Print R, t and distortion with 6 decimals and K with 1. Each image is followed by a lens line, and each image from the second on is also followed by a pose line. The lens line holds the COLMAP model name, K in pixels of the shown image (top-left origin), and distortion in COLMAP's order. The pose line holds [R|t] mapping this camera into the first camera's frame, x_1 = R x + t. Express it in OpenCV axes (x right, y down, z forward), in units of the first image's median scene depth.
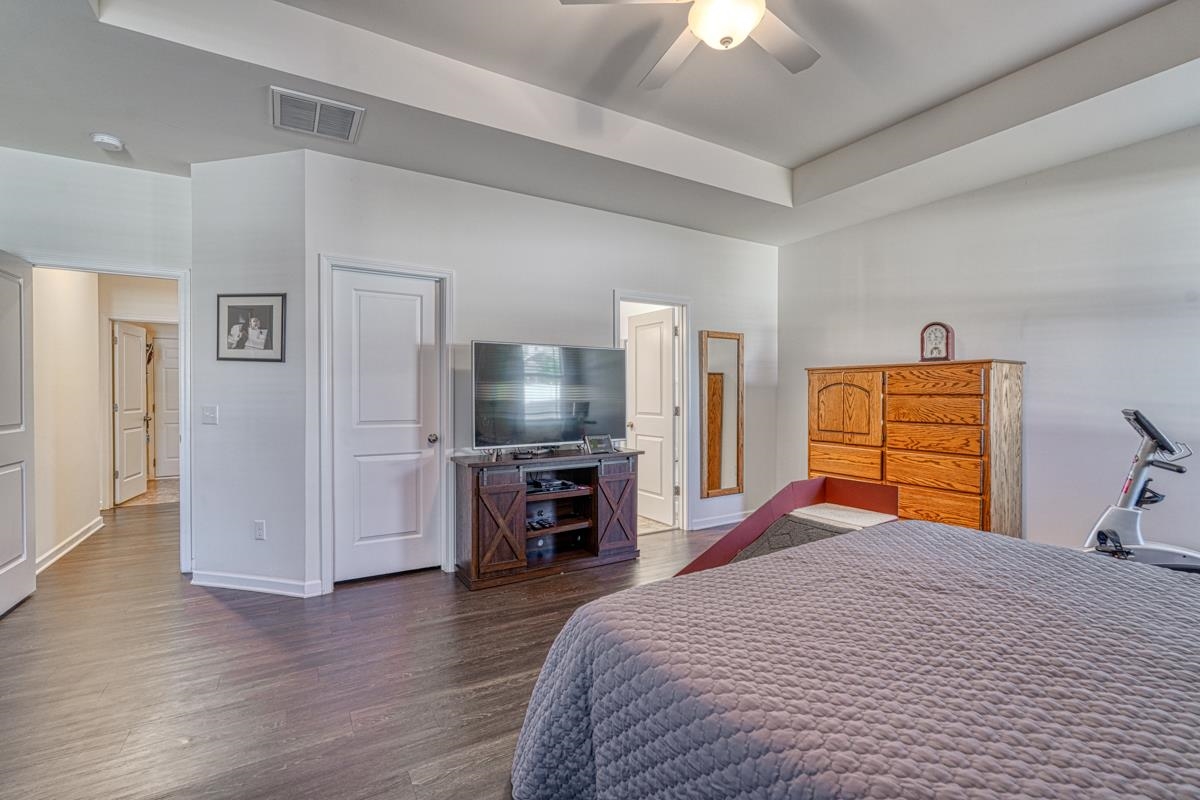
lens RADIAL K [[530.6, 0, 596.8], [0, 530.6, 390.0], [0, 0, 1]] dist [-0.016496, 0.007895]
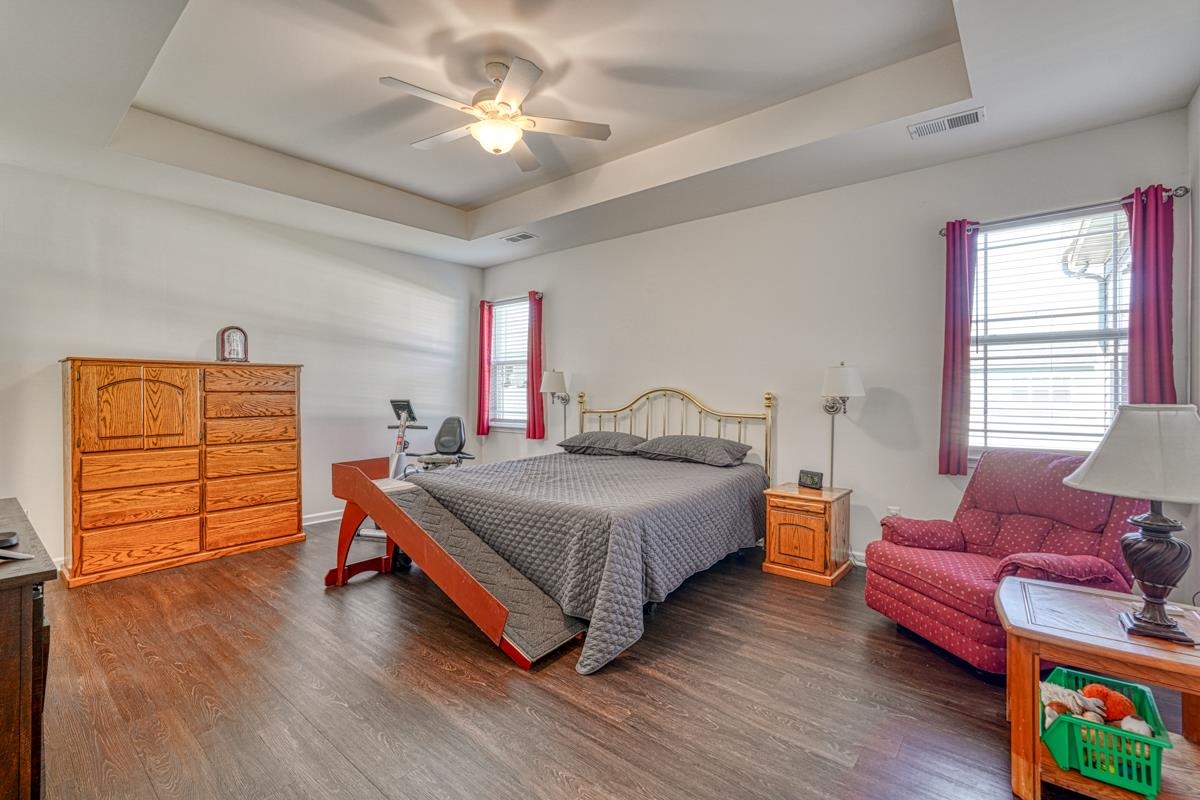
lens RADIAL K [[528.1, 0, 600.0], [0, 528.1, 400.0], [0, 0, 1]] dist [-0.000070, -0.000005]
pose [[-0.339965, -0.011891, 0.940363, -0.653418], [0.000613, 0.999917, 0.012866, 0.011637], [-0.940438, 0.004951, -0.339930, 0.656863]]
